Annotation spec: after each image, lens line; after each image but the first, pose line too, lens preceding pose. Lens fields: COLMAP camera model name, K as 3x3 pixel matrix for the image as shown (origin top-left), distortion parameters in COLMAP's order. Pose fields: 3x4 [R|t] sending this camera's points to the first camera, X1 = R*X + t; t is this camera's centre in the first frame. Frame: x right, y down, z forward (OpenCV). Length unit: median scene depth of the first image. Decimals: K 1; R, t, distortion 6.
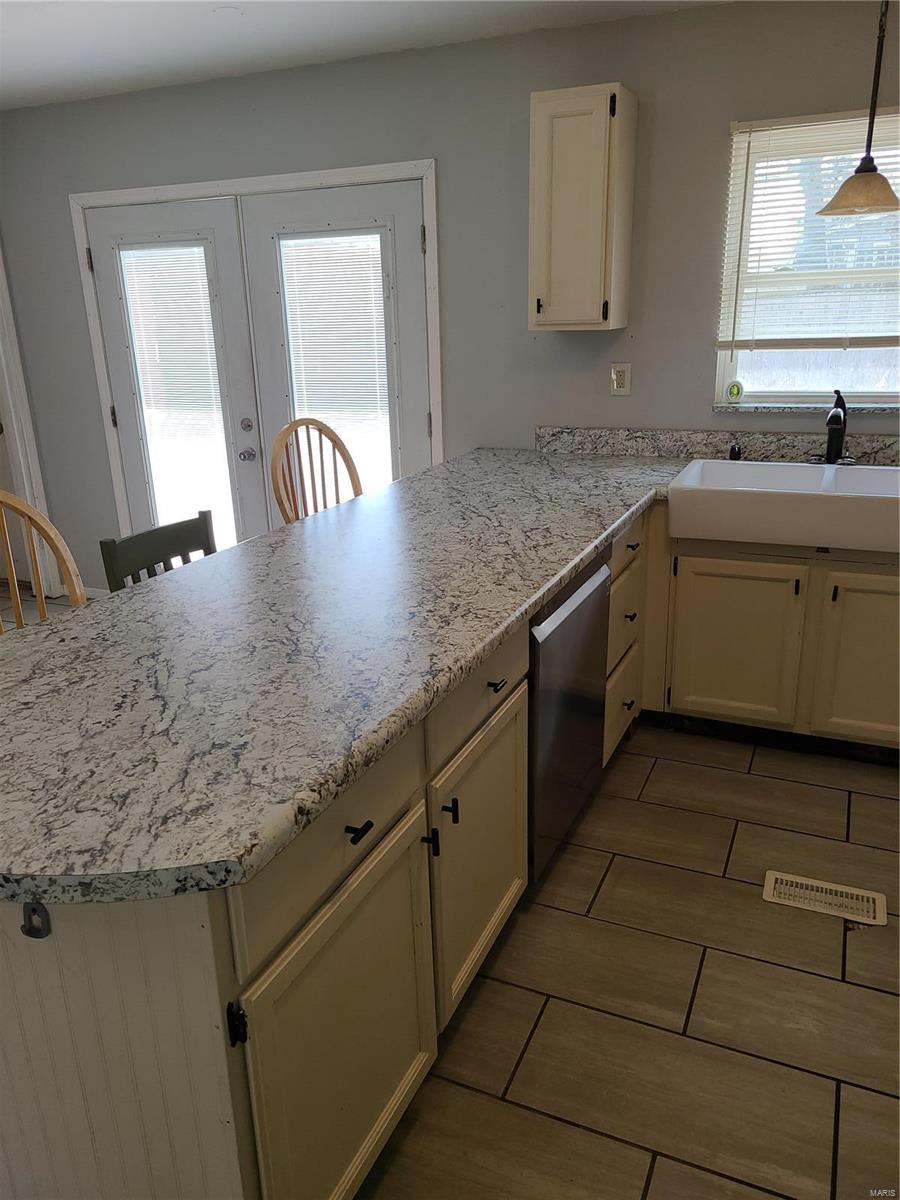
lens RADIAL K [[900.9, 0, 444.9], [0, 900.9, 608.6], [0, 0, 1]] dist [0.040350, -0.015962]
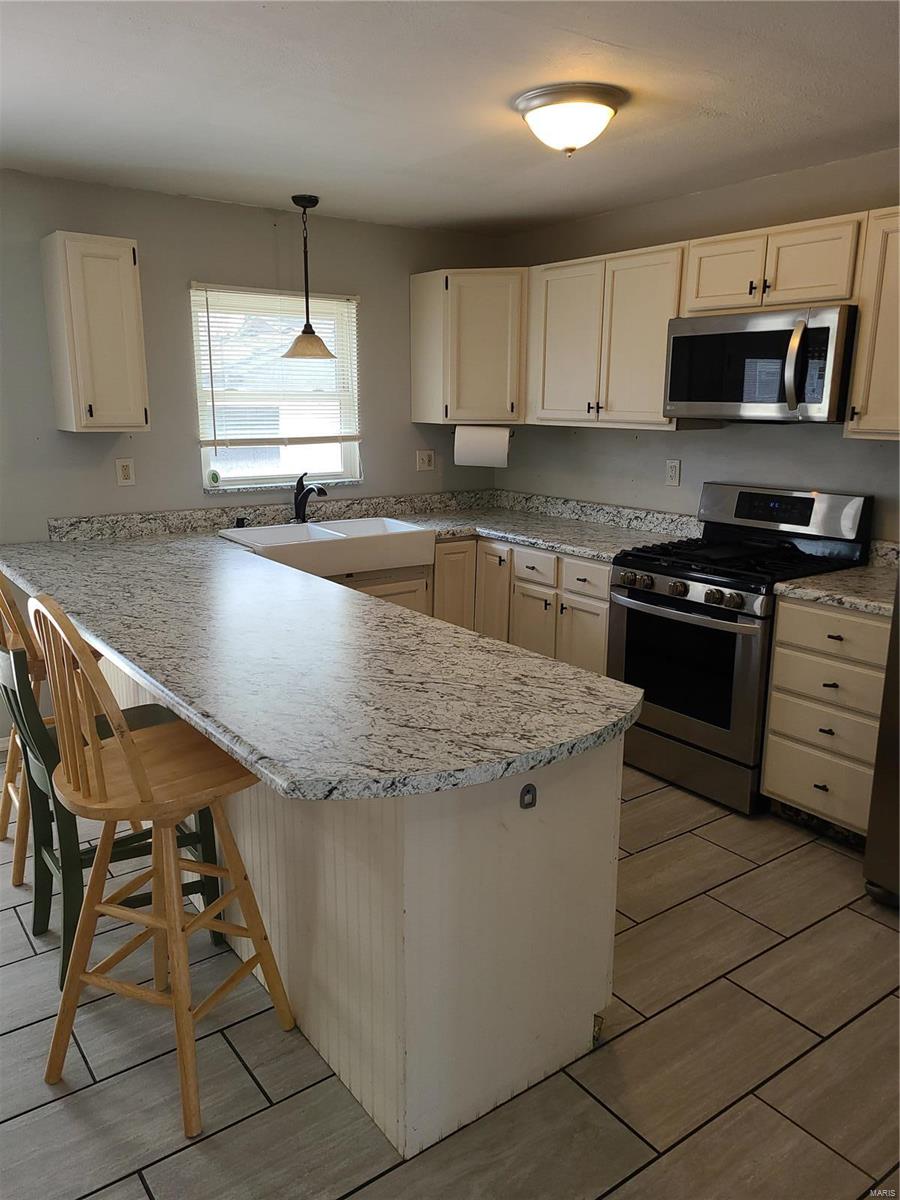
lens RADIAL K [[900.9, 0, 445.8], [0, 900.9, 606.1], [0, 0, 1]] dist [0.040350, -0.015962]
pose [[0.499644, -0.168694, 0.849646, -0.688248], [0.256276, 0.965732, 0.041036, -0.032062], [-0.827453, 0.197240, 0.525755, 0.085143]]
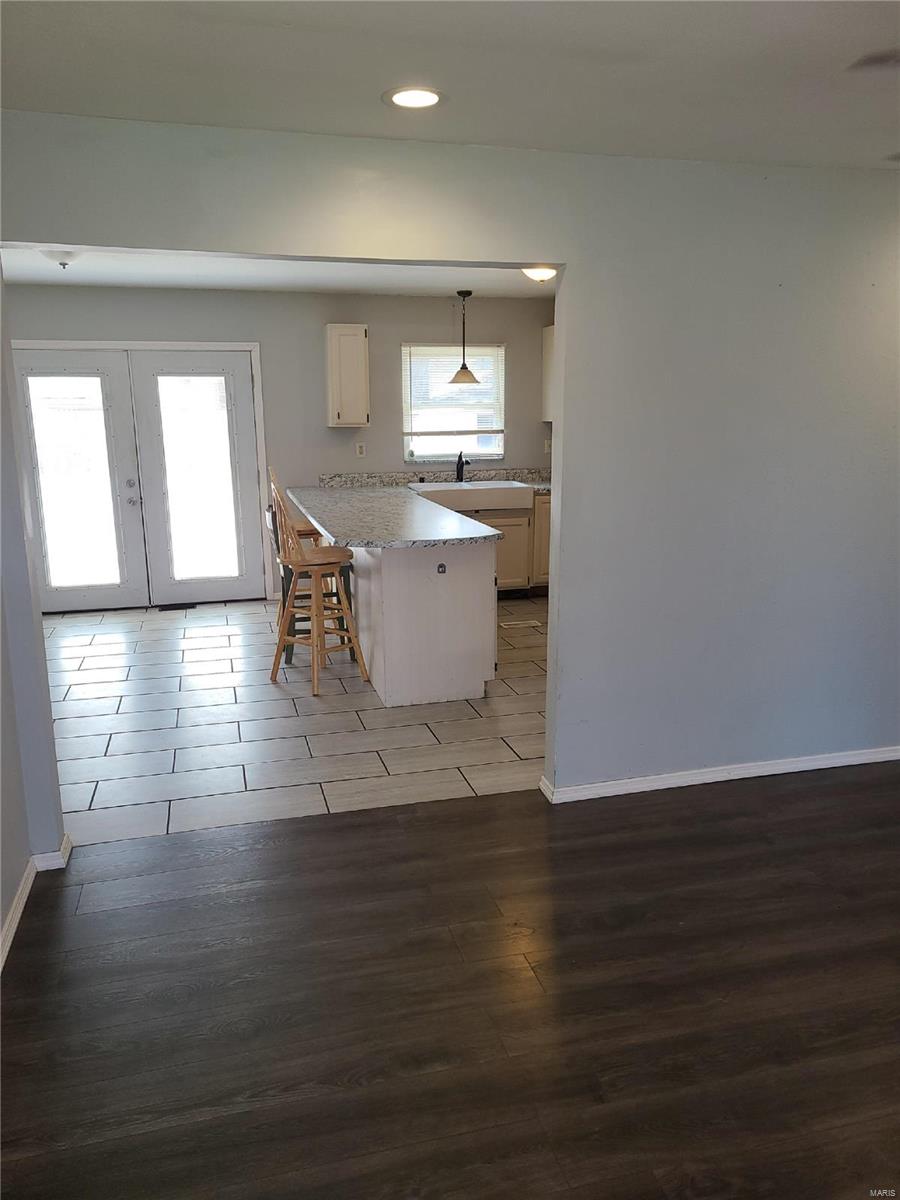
lens RADIAL K [[900.9, 0, 444.5], [0, 900.9, 598.6], [0, 0, 1]] dist [0.040350, -0.015962]
pose [[0.780175, -0.113119, 0.615249, -1.080740], [0.186539, 0.980838, -0.056208, 0.261639], [-0.597102, 0.158620, 0.786326, -0.775278]]
